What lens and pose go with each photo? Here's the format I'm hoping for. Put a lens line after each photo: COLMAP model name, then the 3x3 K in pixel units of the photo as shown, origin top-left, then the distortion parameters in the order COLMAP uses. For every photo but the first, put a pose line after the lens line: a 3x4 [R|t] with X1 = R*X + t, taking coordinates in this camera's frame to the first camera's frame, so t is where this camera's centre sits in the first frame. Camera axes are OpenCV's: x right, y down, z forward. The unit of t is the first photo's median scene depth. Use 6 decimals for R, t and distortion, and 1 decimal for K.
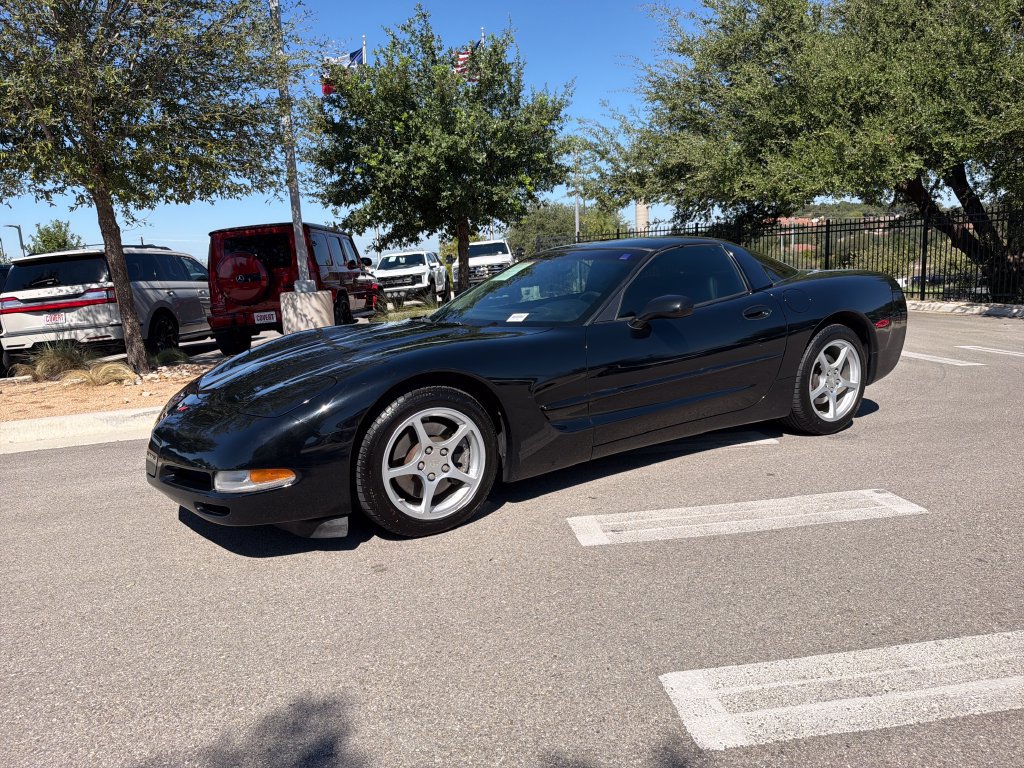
lens RADIAL K [[718.7, 0, 520.5], [0, 718.7, 387.0], [0, 0, 1]] dist [0.099551, -0.148086]
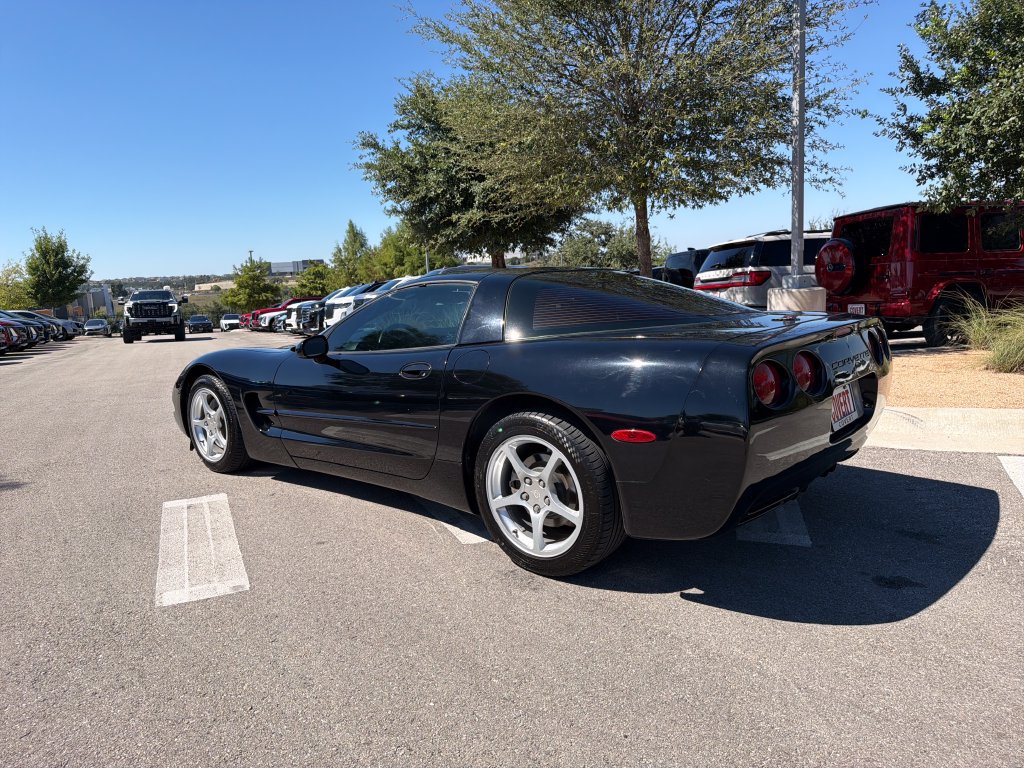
lens RADIAL K [[718.5, 0, 506.7], [0, 718.5, 390.8], [0, 0, 1]] dist [0.122857, -0.187332]
pose [[0.290603, 0.192290, -0.937323, 0.505497], [-0.137049, 0.977863, 0.158116, -0.100915], [0.946978, 0.082510, 0.310523, 0.373959]]
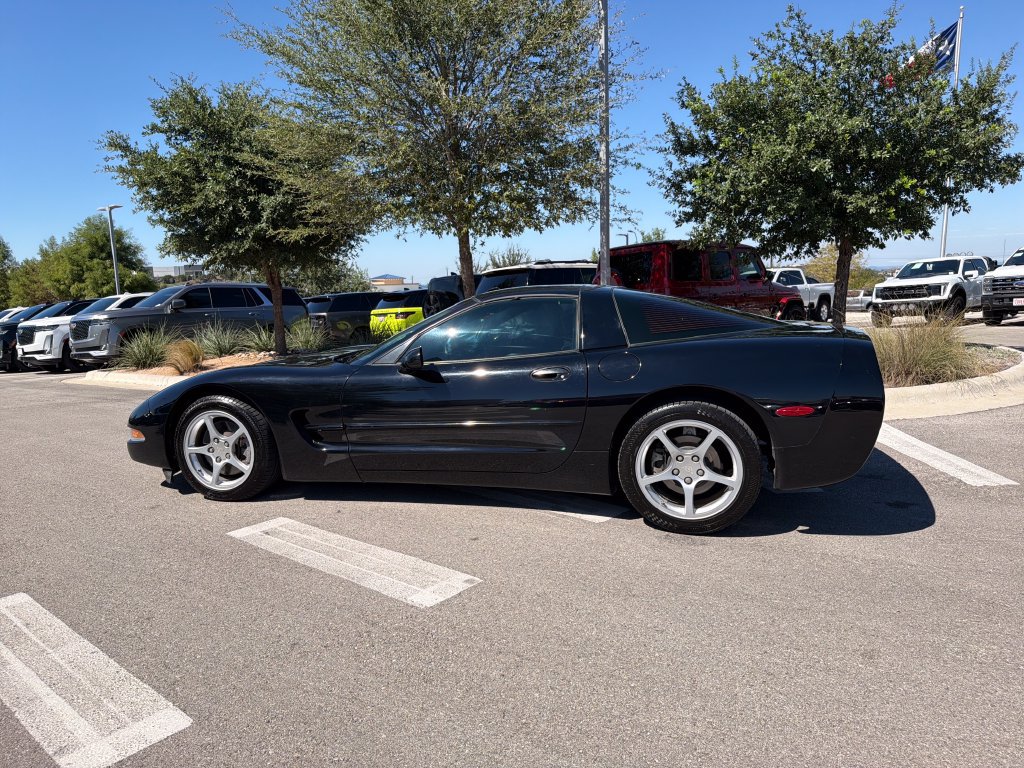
lens RADIAL K [[718.5, 0, 506.7], [0, 718.5, 390.8], [0, 0, 1]] dist [0.122857, -0.187332]
pose [[0.671213, 0.139864, -0.727950, 0.427761], [-0.134080, 0.988747, 0.066342, -0.060206], [0.729037, 0.053074, 0.682413, 0.145385]]
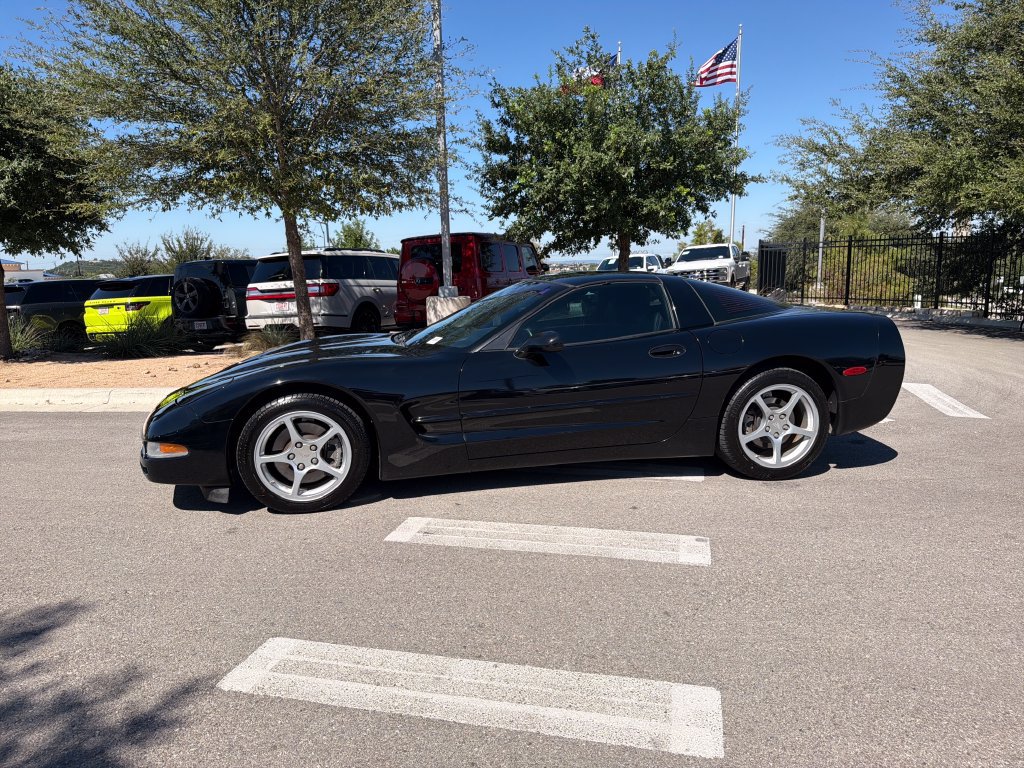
lens RADIAL K [[718.7, 0, 520.5], [0, 718.7, 387.0], [0, 0, 1]] dist [0.099551, -0.148086]
pose [[0.932003, 0.093081, -0.350295, 0.218443], [-0.091779, 0.995571, 0.020354, -0.023835], [0.350638, 0.013180, 0.936418, -0.011837]]
